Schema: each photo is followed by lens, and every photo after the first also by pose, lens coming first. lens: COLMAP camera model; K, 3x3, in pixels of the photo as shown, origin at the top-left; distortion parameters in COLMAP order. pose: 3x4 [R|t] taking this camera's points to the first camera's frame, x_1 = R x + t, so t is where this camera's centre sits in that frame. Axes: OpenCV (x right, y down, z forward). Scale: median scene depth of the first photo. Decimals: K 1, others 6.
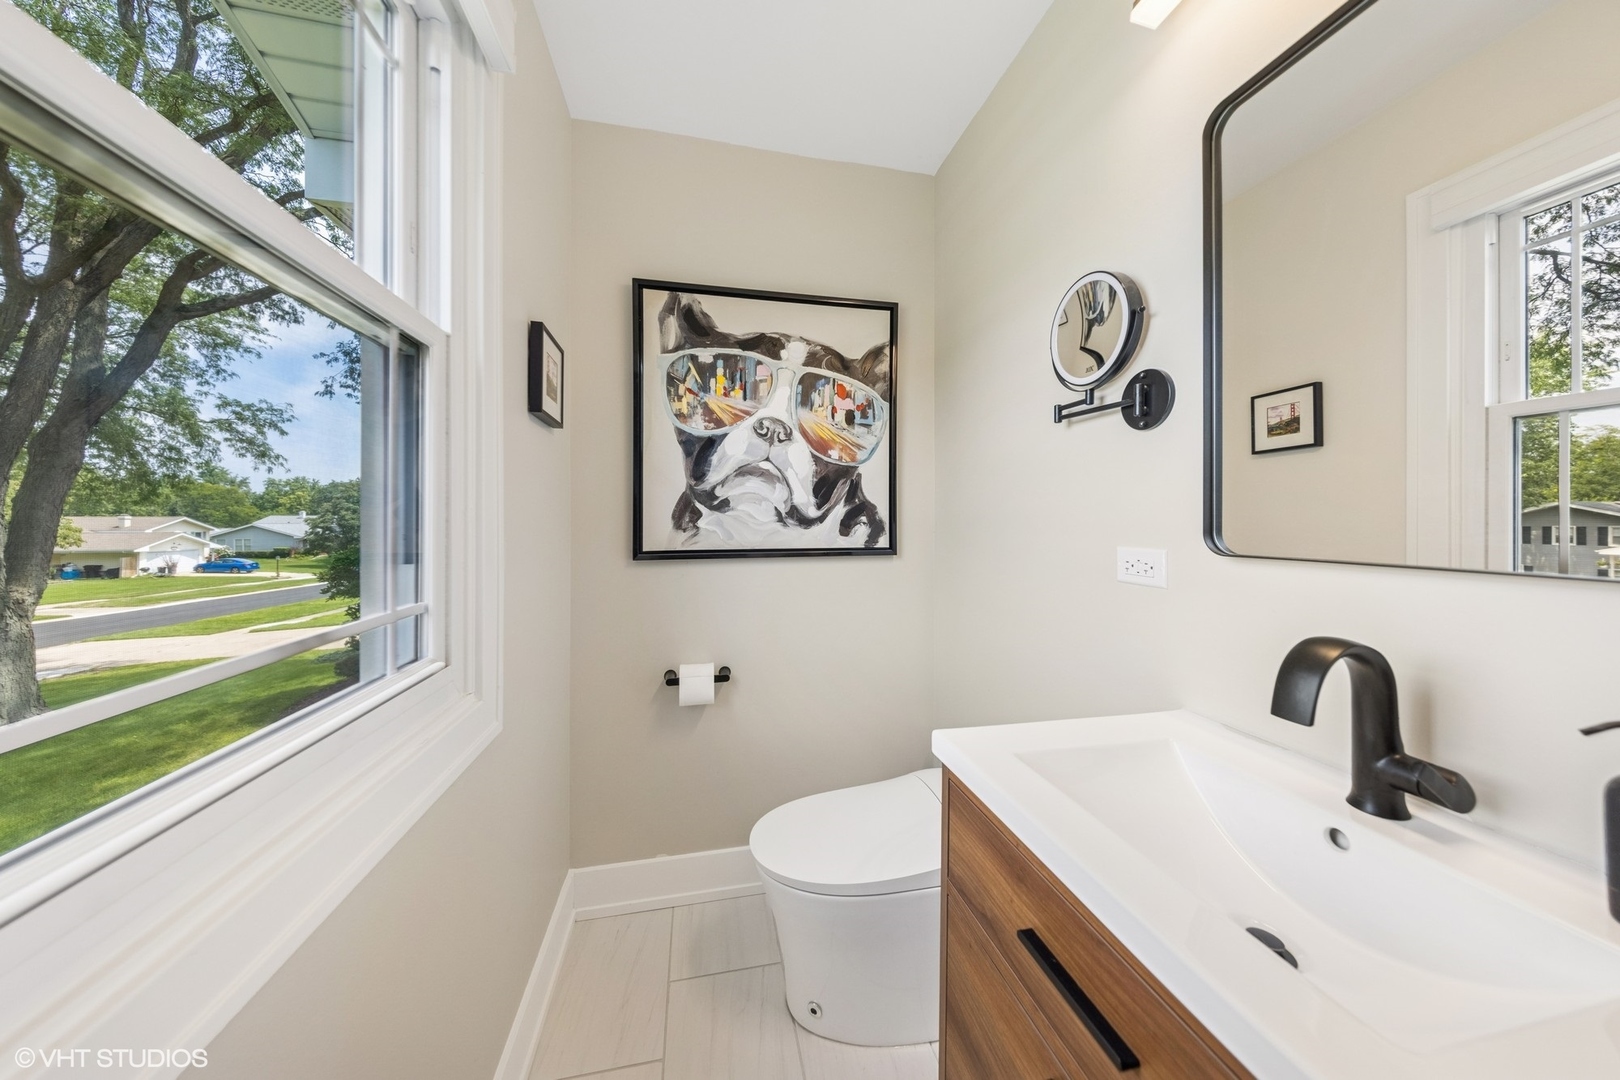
lens RADIAL K [[525.3, 0, 812.3], [0, 525.3, 533.9], [0, 0, 1]] dist [0.001047, 0.000096]
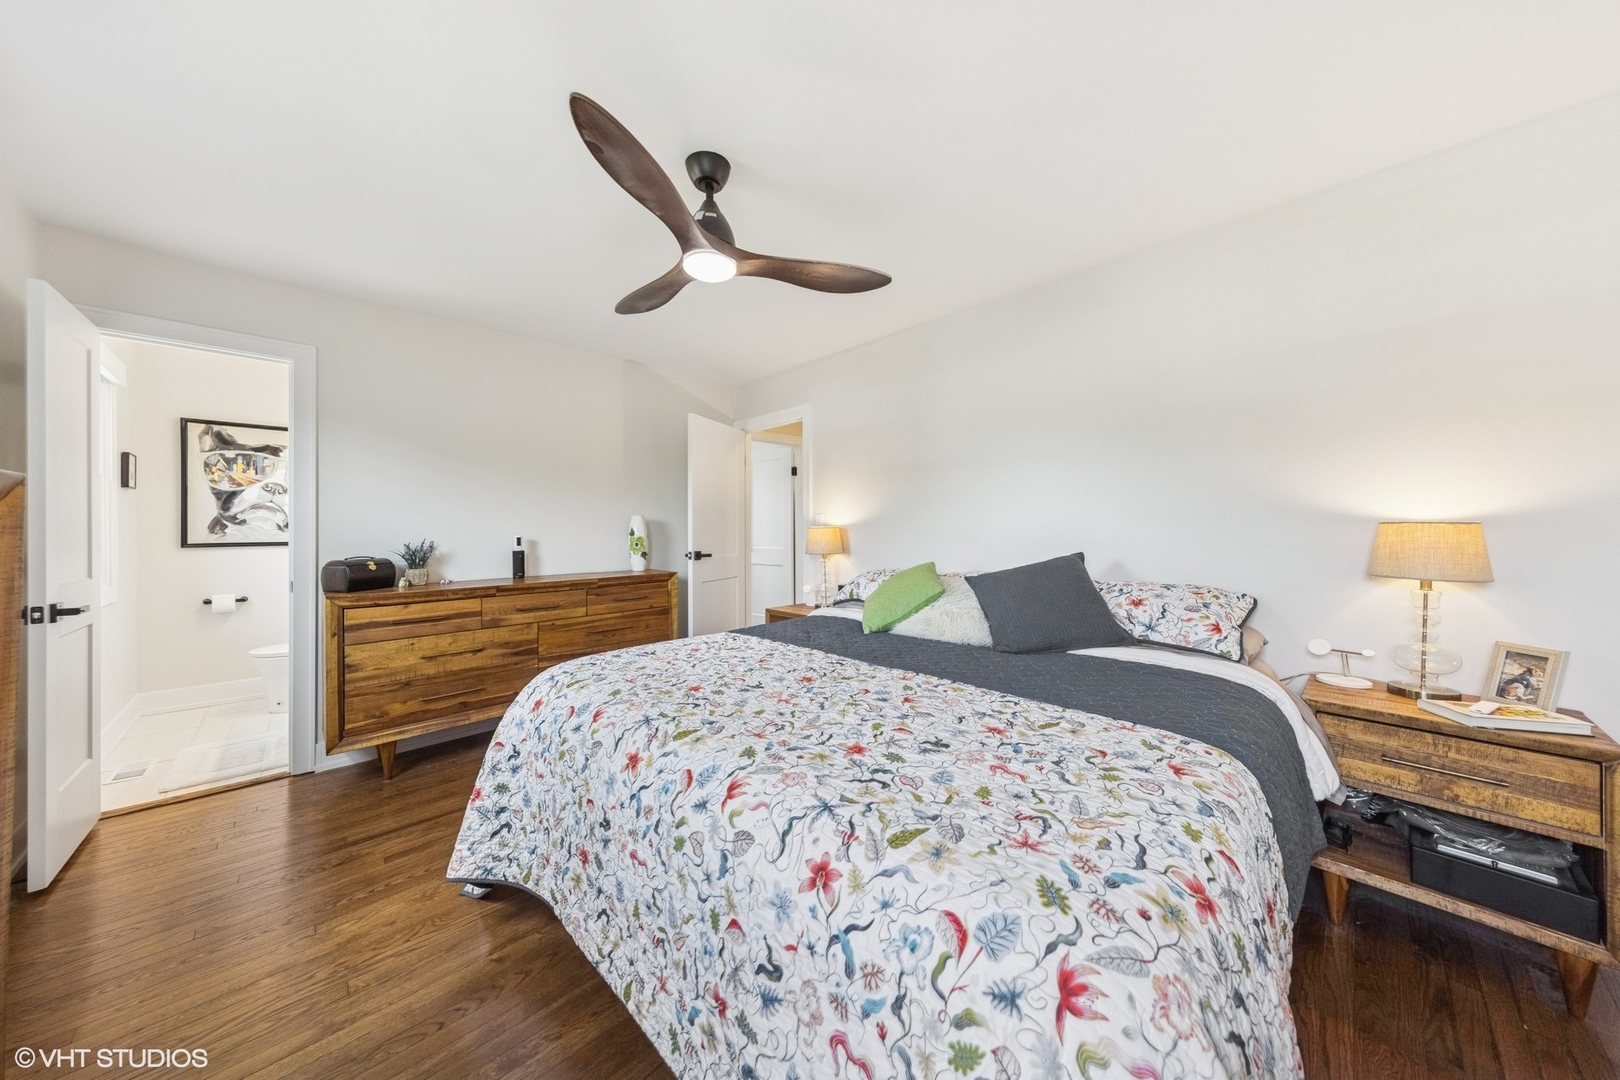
lens RADIAL K [[525.3, 0, 813.4], [0, 525.3, 532.3], [0, 0, 1]] dist [0.001047, 0.000096]
pose [[0.841299, -0.000951, 0.540570, 0.655685], [-0.001611, 0.999990, 0.004268, -0.026467], [-0.540568, -0.004461, 0.841288, -2.156970]]
